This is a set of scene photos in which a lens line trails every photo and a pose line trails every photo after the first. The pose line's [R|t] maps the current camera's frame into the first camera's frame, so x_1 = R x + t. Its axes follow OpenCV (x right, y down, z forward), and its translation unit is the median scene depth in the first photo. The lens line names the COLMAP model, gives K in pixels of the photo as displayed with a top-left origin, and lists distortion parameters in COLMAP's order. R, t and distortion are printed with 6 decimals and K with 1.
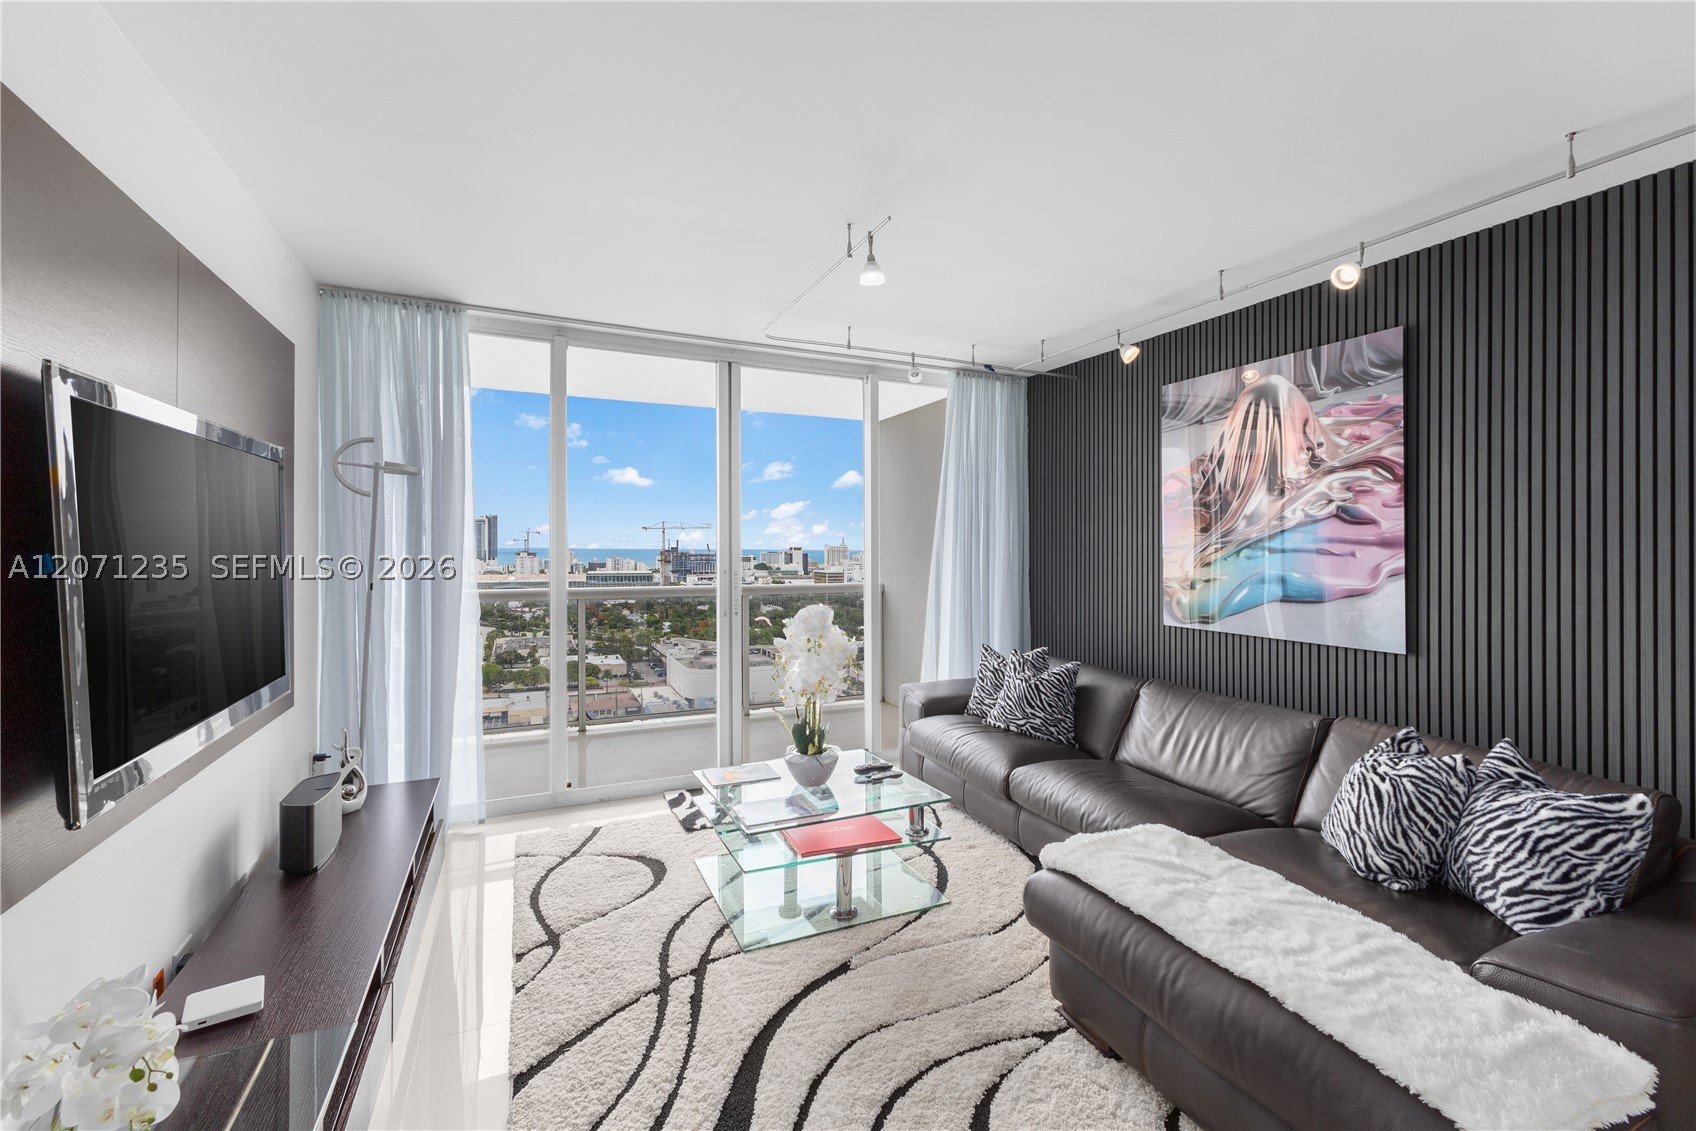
lens RADIAL K [[737.6, 0, 882.4], [0, 737.6, 550.3], [0, 0, 1]] dist [0.009252, -0.000391]
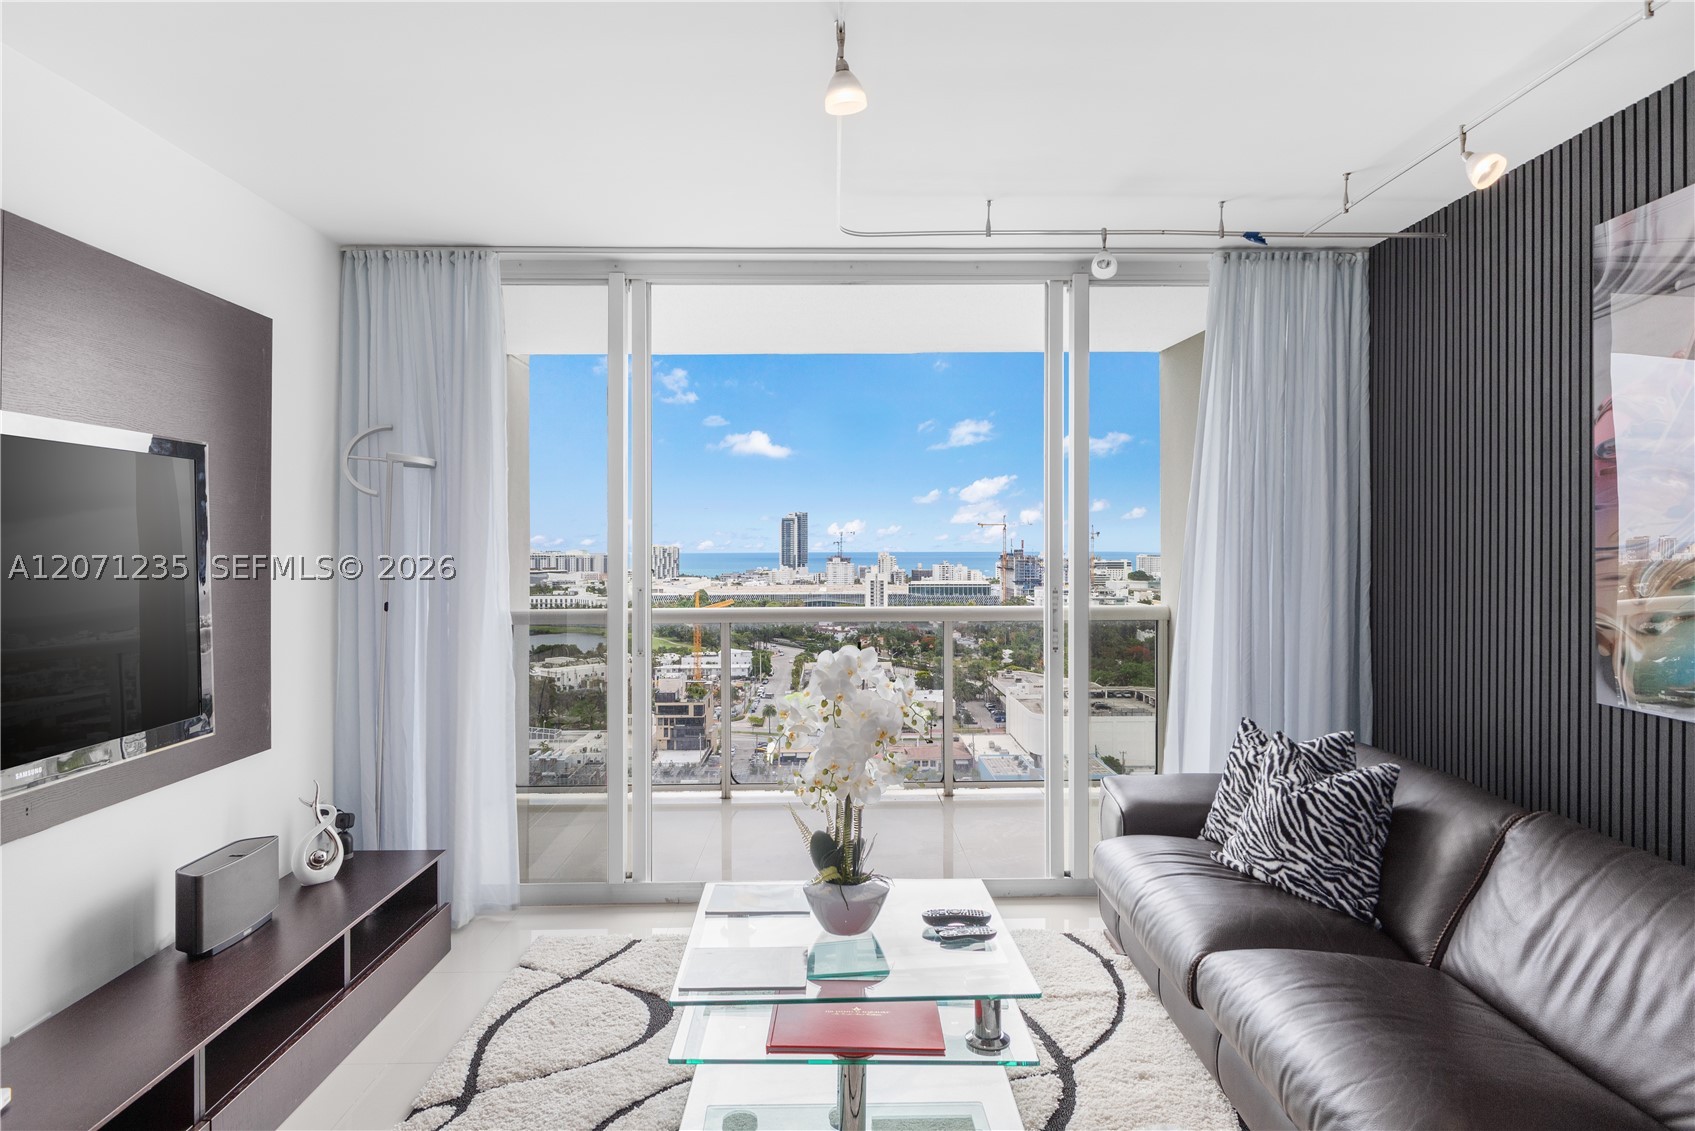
lens RADIAL K [[1017.7, 0, 862.4], [0, 1017.7, 561.4], [0, 0, 1]] dist [-0.000484, -0.001396]
pose [[0.909723, -0.004645, -0.415189, 0.247655], [0.008091, 0.999946, 0.006542, -0.004023], [0.415136, -0.009311, 0.909712, 0.193025]]
